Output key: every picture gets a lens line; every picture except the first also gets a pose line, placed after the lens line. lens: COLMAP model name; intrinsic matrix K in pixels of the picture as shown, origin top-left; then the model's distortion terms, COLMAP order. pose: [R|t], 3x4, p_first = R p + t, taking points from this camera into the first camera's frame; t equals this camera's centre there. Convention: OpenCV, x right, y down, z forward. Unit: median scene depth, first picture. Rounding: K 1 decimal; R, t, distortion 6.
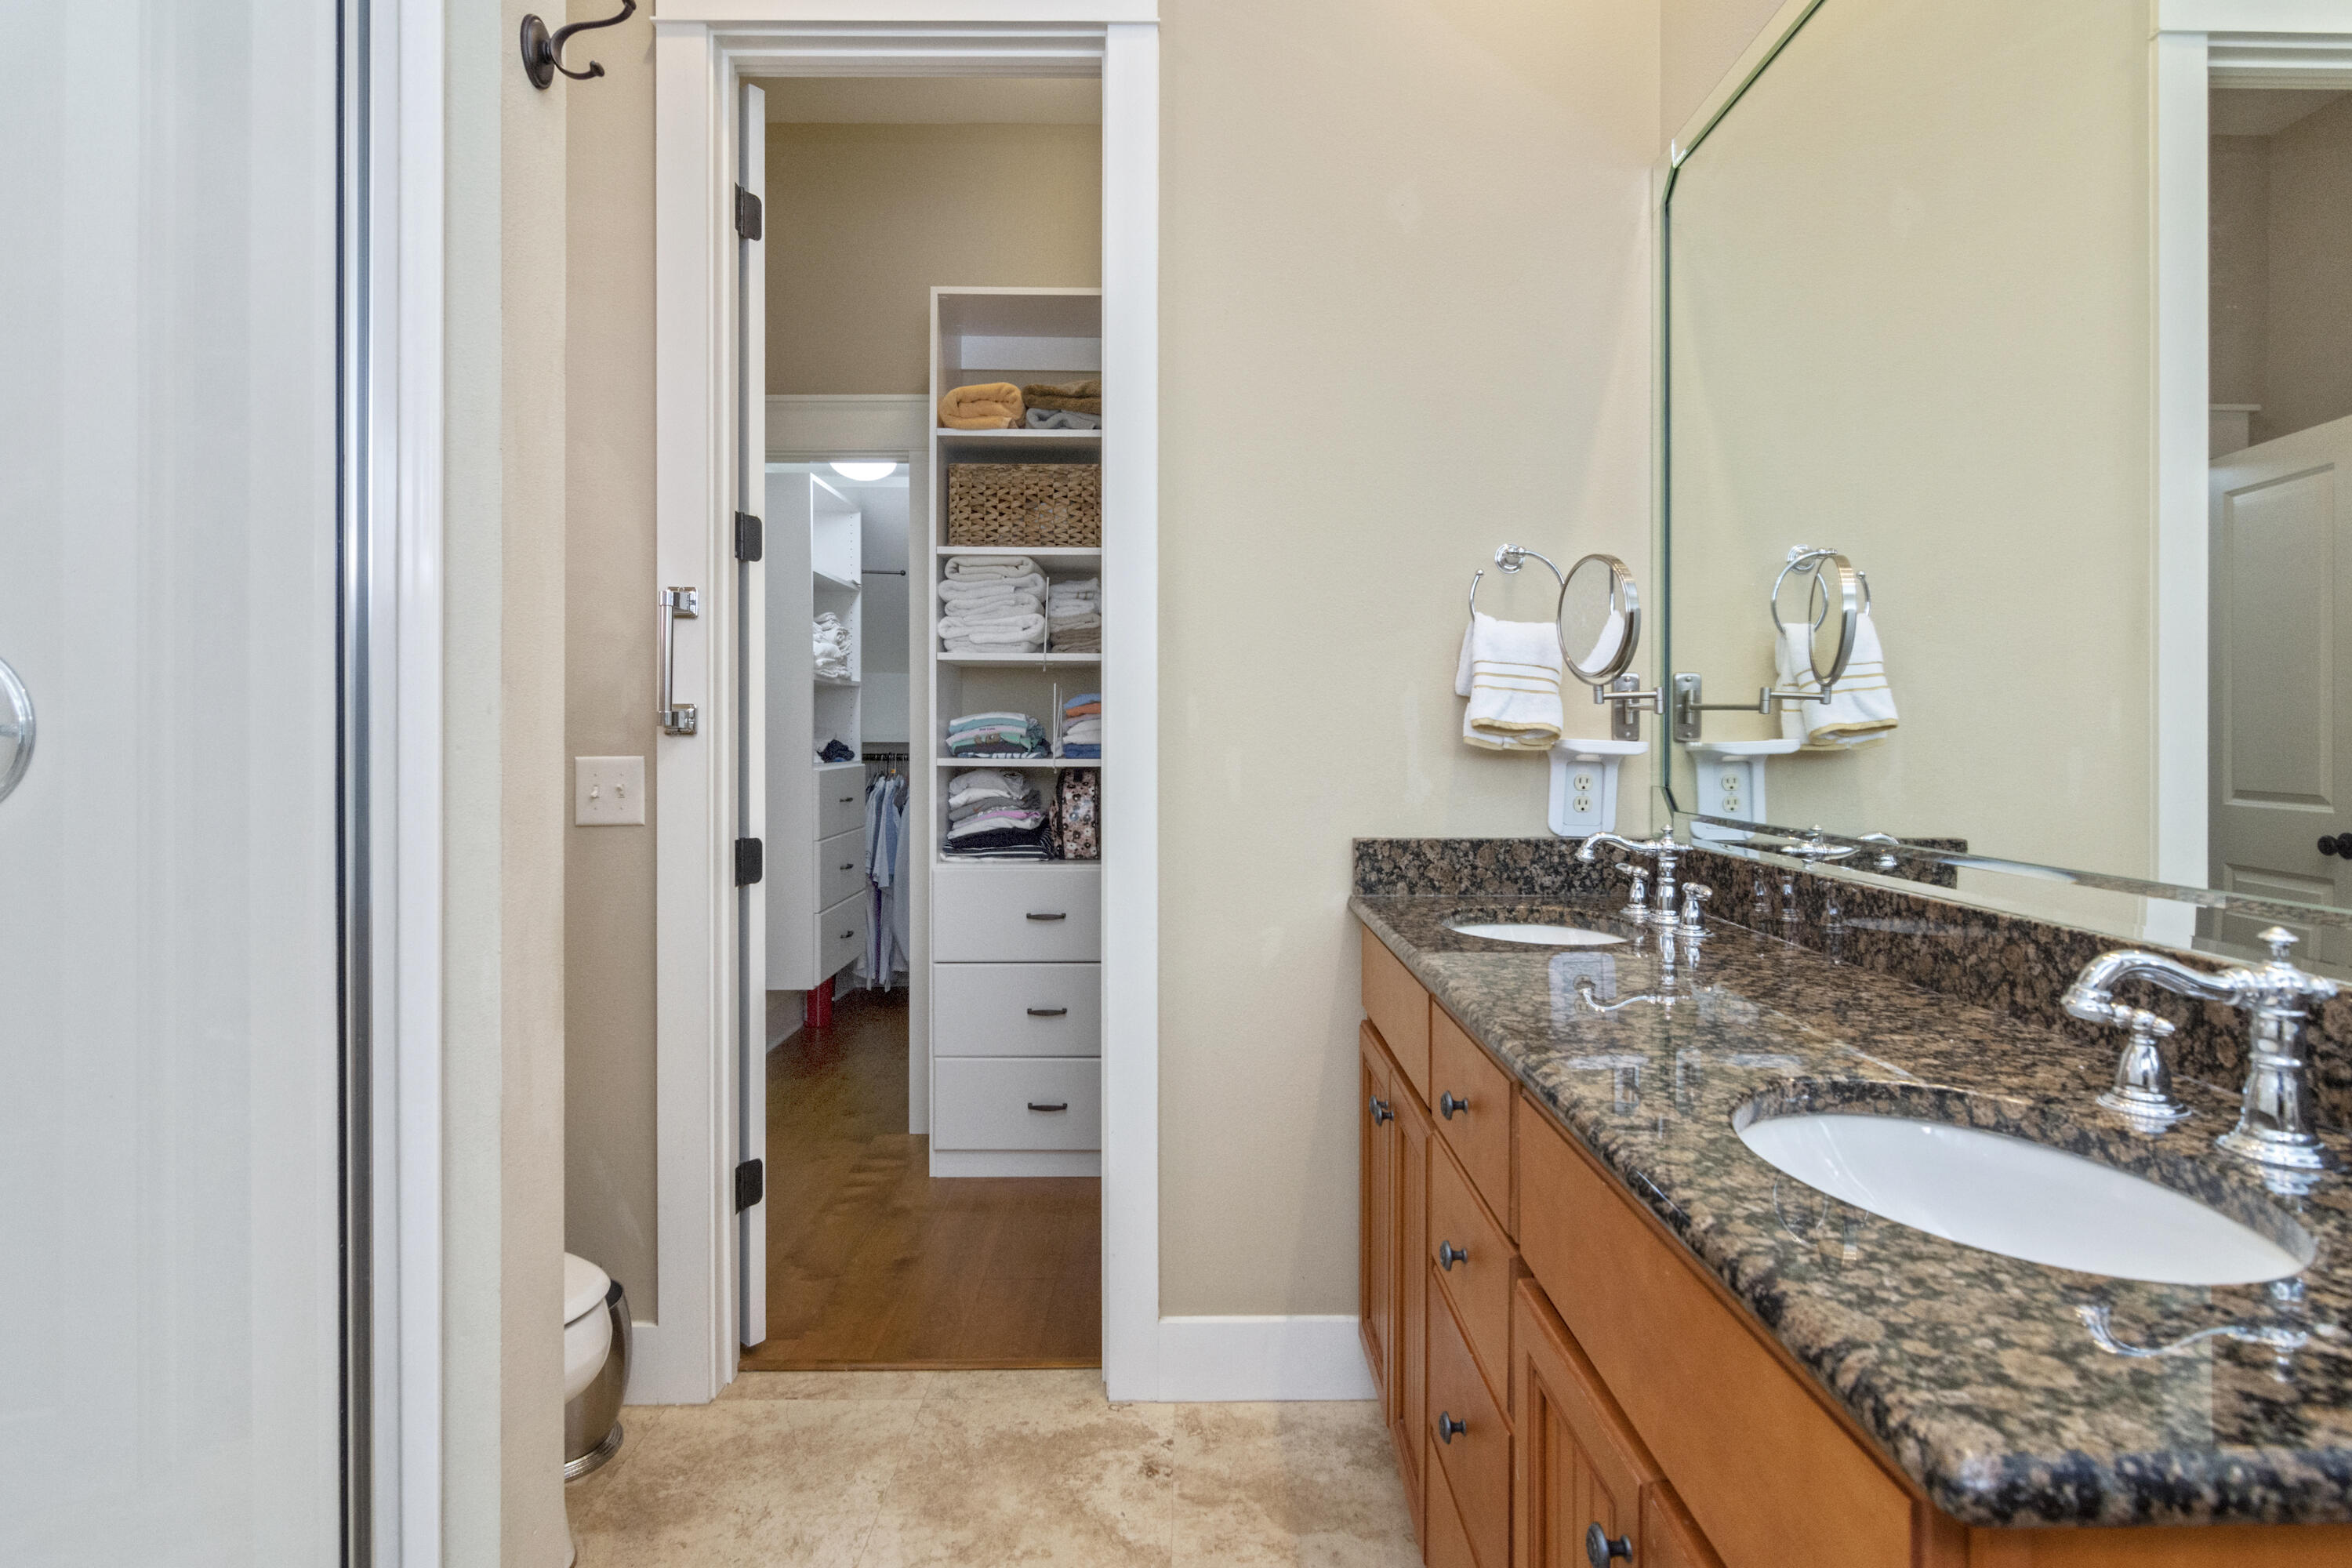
lens RADIAL K [[1157.9, 0, 1210.7], [0, 1157.9, 729.5], [0, 0, 1]] dist [-0.001262, -0.000255]
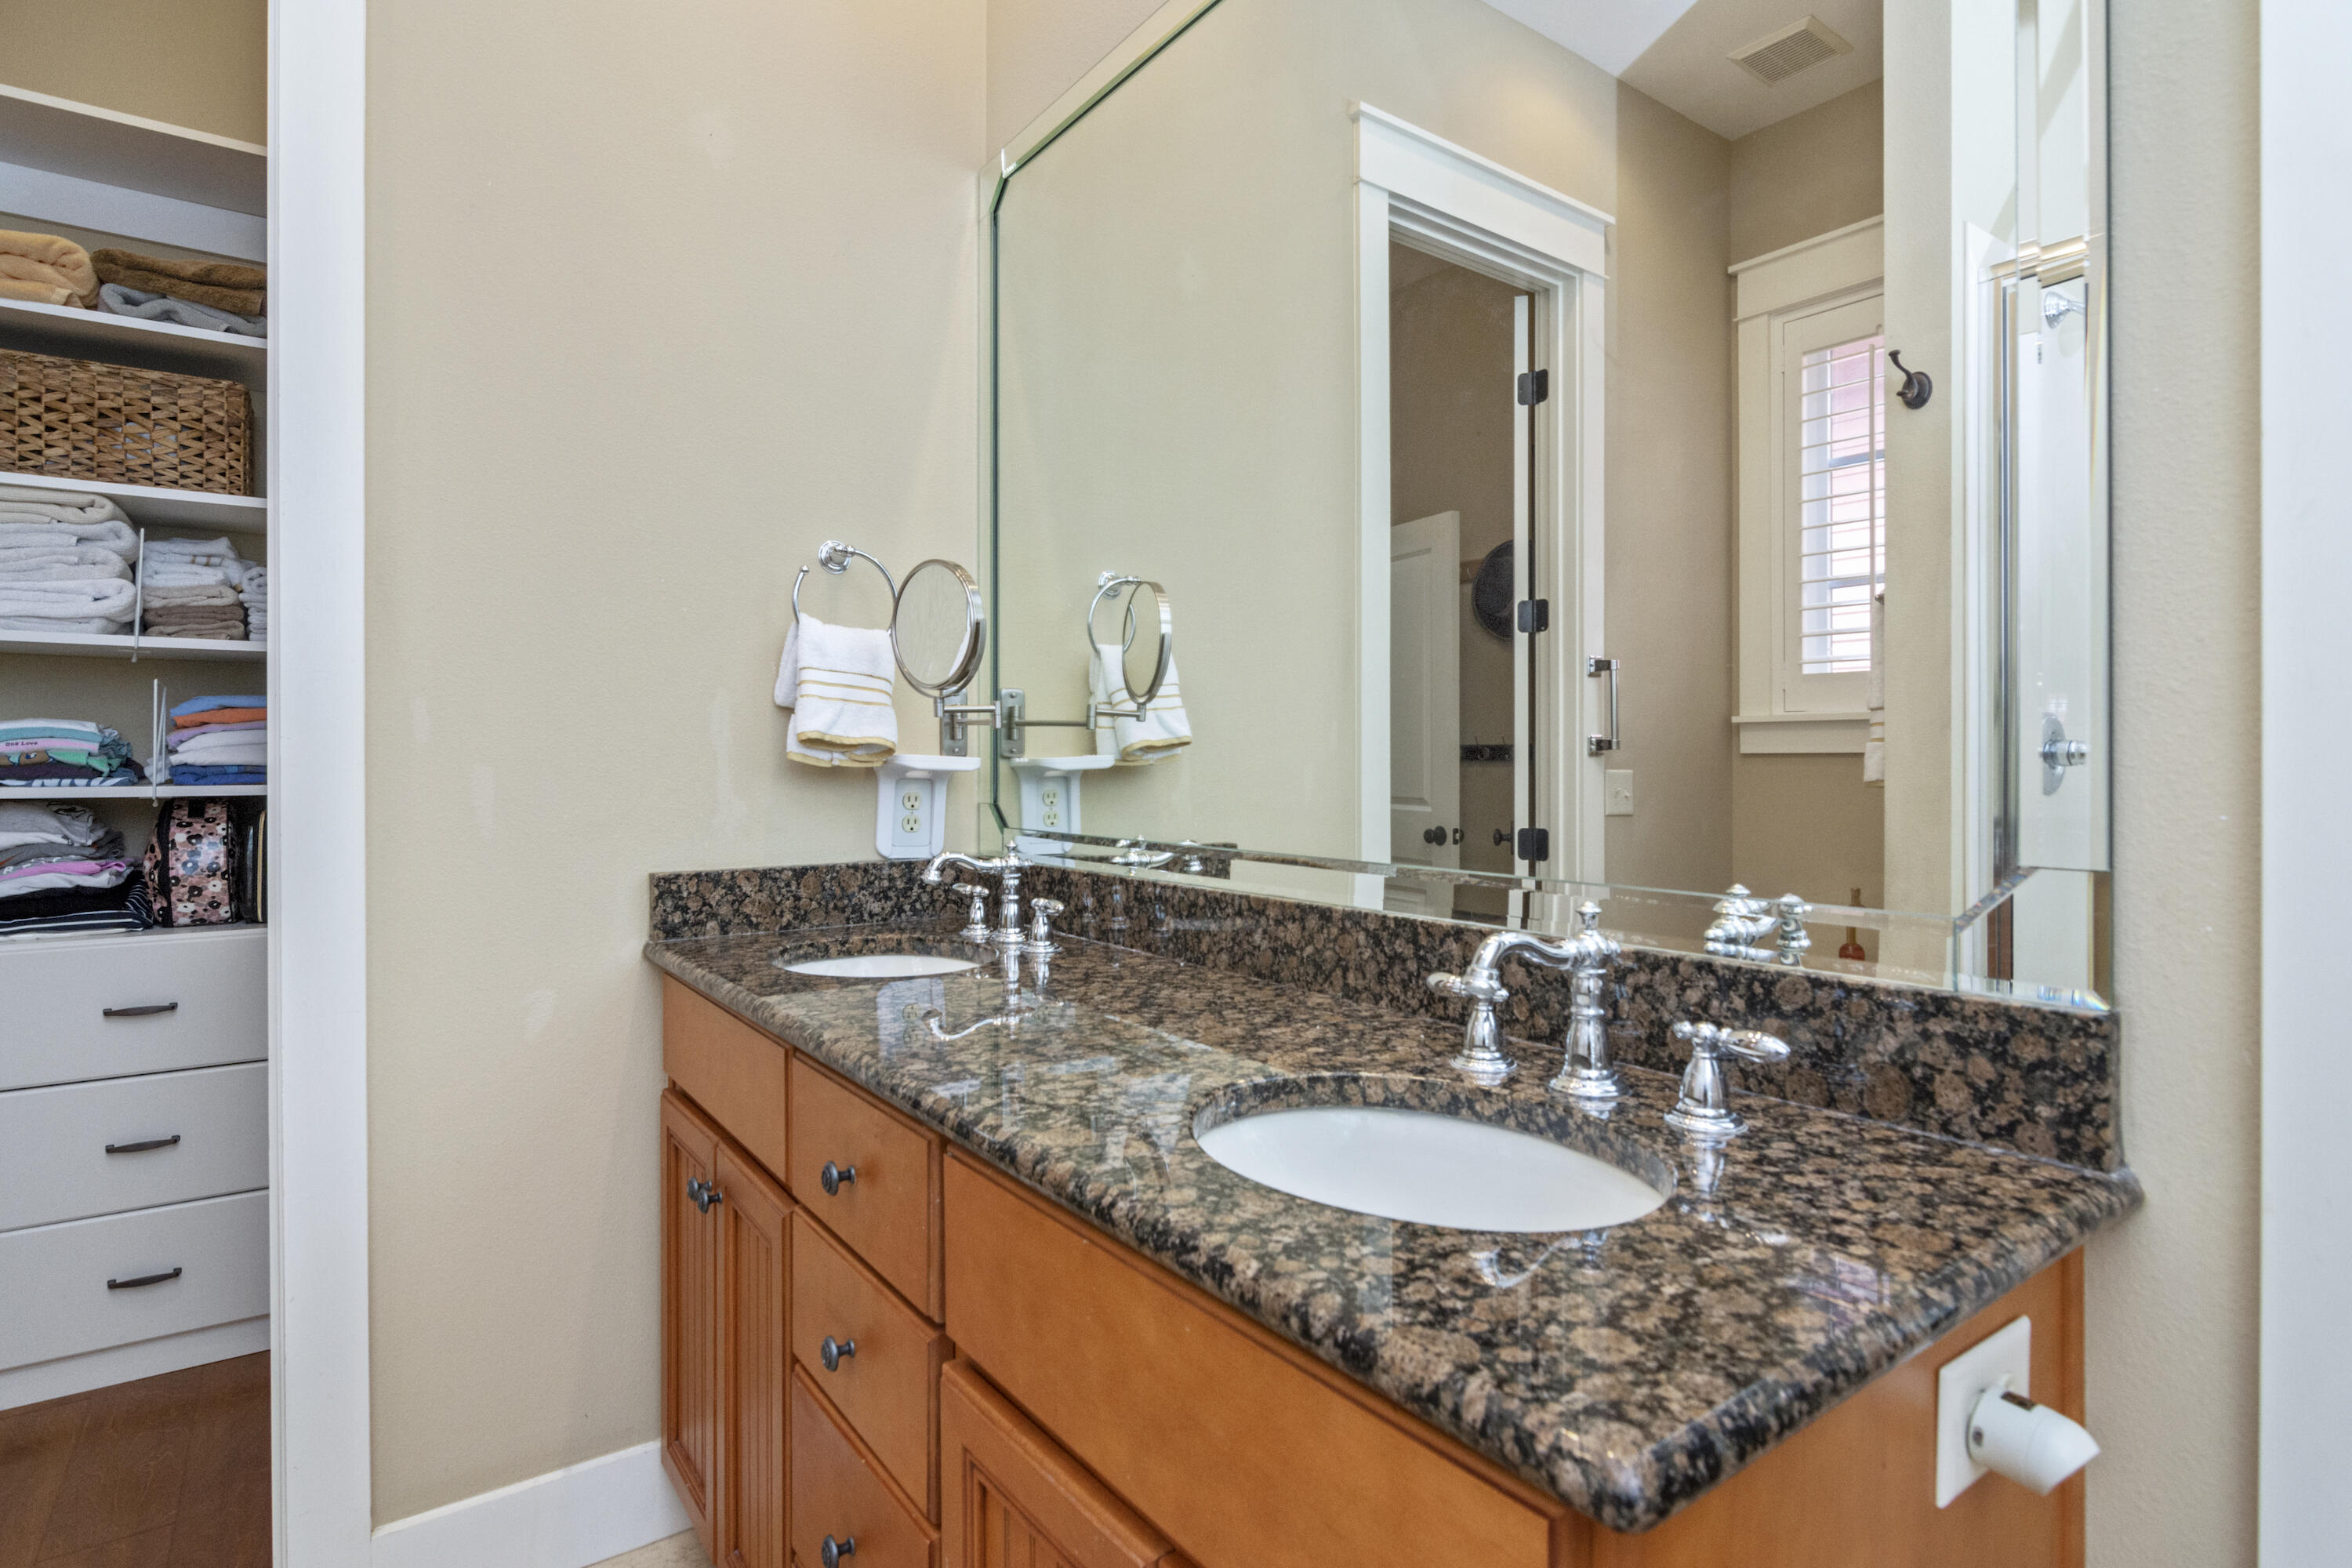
lens RADIAL K [[1169.1, 0, 1178.2], [0, 1169.1, 756.7], [0, 0, 1]] dist [-0.006218, 0.000329]
pose [[0.818298, -0.000888, 0.574793, -0.060019], [-0.001705, 0.999991, 0.003972, 0.006552], [-0.574792, -0.004230, 0.818289, 0.109323]]
